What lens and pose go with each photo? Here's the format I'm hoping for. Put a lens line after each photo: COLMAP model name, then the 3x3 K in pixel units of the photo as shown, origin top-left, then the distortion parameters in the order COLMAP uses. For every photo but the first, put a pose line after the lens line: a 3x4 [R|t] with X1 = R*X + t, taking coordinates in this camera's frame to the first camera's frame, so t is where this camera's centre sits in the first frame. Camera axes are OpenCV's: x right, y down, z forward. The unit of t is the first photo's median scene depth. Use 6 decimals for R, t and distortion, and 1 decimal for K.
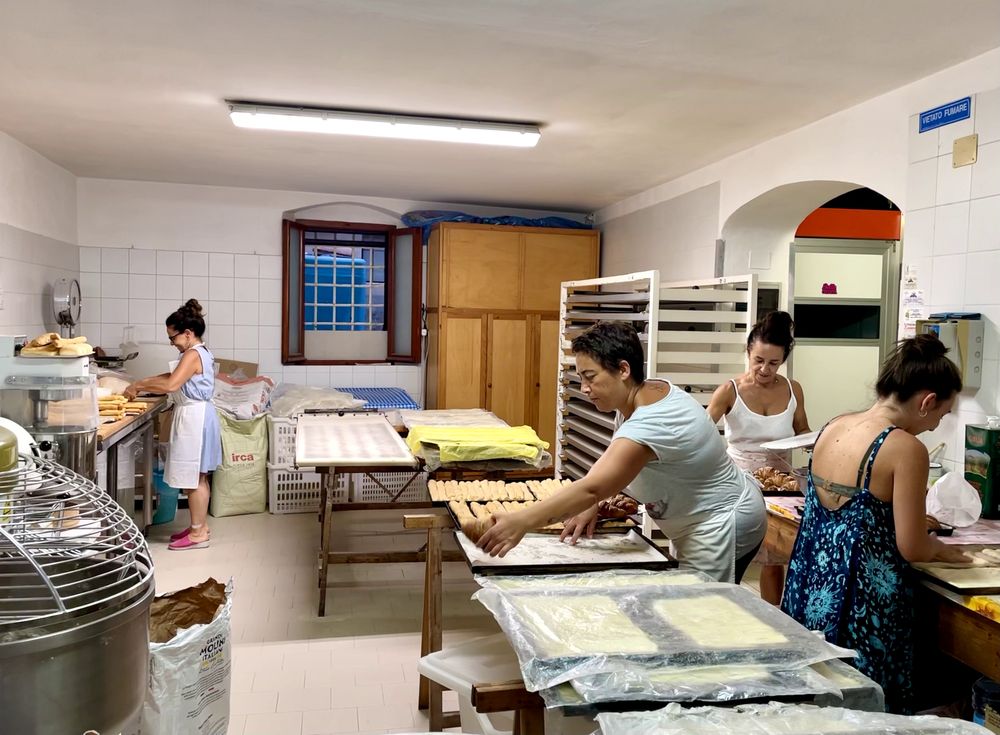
lens RADIAL K [[833.0, 0, 503.8], [0, 833.0, 365.5], [0, 0, 1]] dist [0.046566, -0.002100]
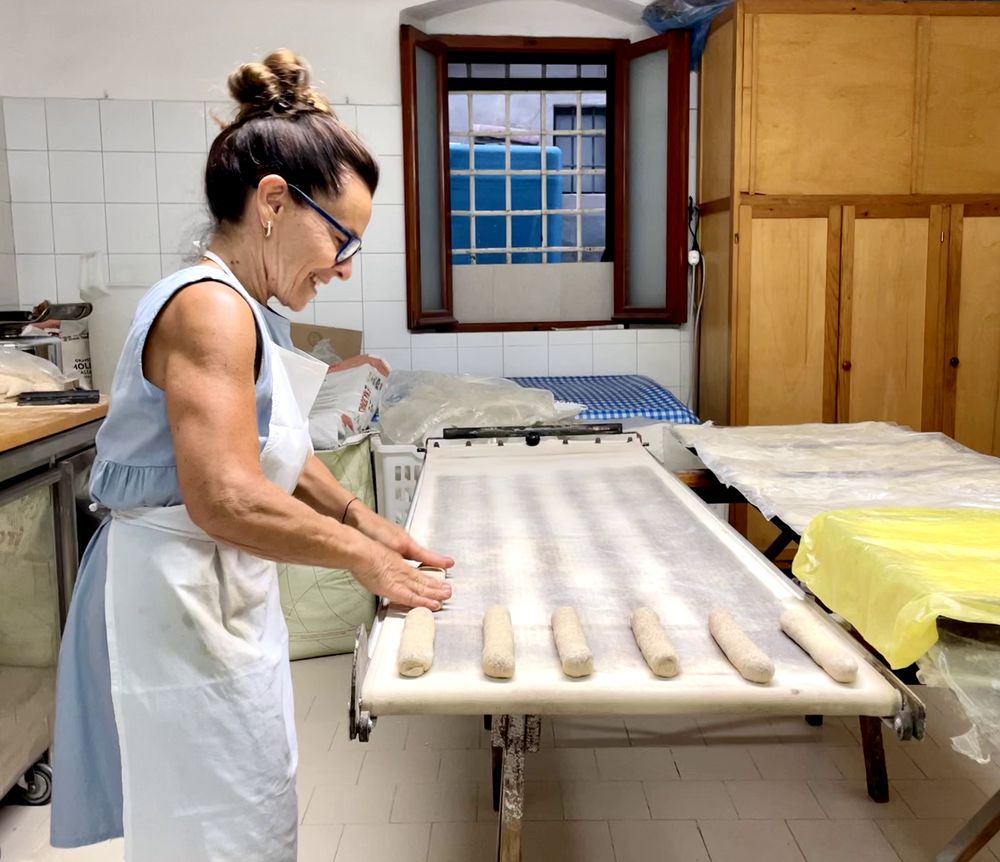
lens RADIAL K [[1090.3, 0, 501.1], [0, 1090.3, 431.8], [0, 0, 1]] dist [0.005464, 0.000000]
pose [[0.978264, -0.007962, -0.207213, -0.077835], [0.023702, 0.997007, 0.073586, 0.011675], [0.206007, -0.076898, 0.975524, 0.374594]]
